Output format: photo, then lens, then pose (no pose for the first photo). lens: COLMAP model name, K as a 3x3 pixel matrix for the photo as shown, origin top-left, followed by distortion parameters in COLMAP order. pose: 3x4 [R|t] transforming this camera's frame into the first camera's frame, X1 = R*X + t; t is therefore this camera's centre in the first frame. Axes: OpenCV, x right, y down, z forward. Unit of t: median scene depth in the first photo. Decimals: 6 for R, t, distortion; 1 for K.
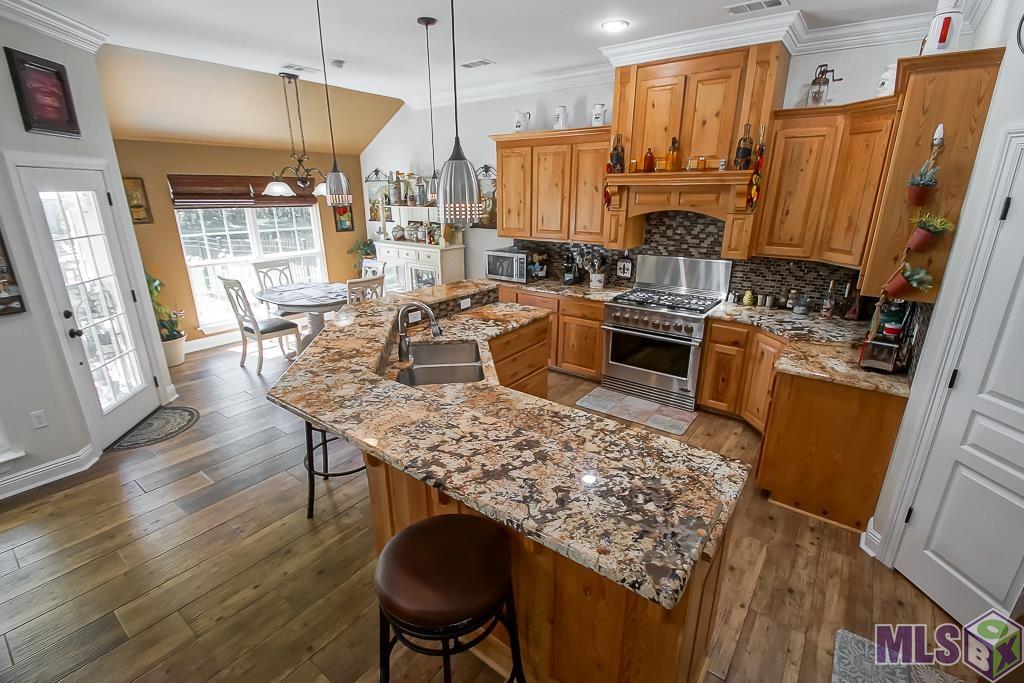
lens RADIAL K [[460.7, 0, 514.9], [0, 460.7, 343.0], [0, 0, 1]] dist [0.002198, -0.000830]
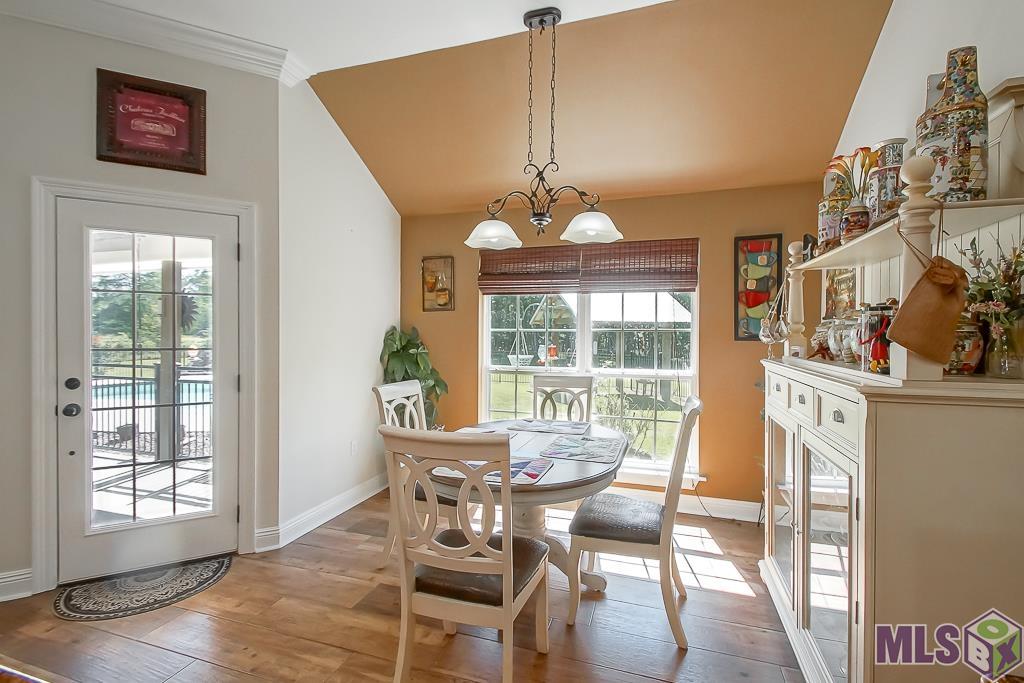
lens RADIAL K [[460.7, 0, 514.4], [0, 460.7, 339.6], [0, 0, 1]] dist [0.002198, -0.000830]
pose [[0.338538, 0.016334, -0.940811, -0.021676], [-0.300169, 0.949485, -0.091527, -0.265166], [0.891791, 0.313388, 0.326340, 1.312462]]
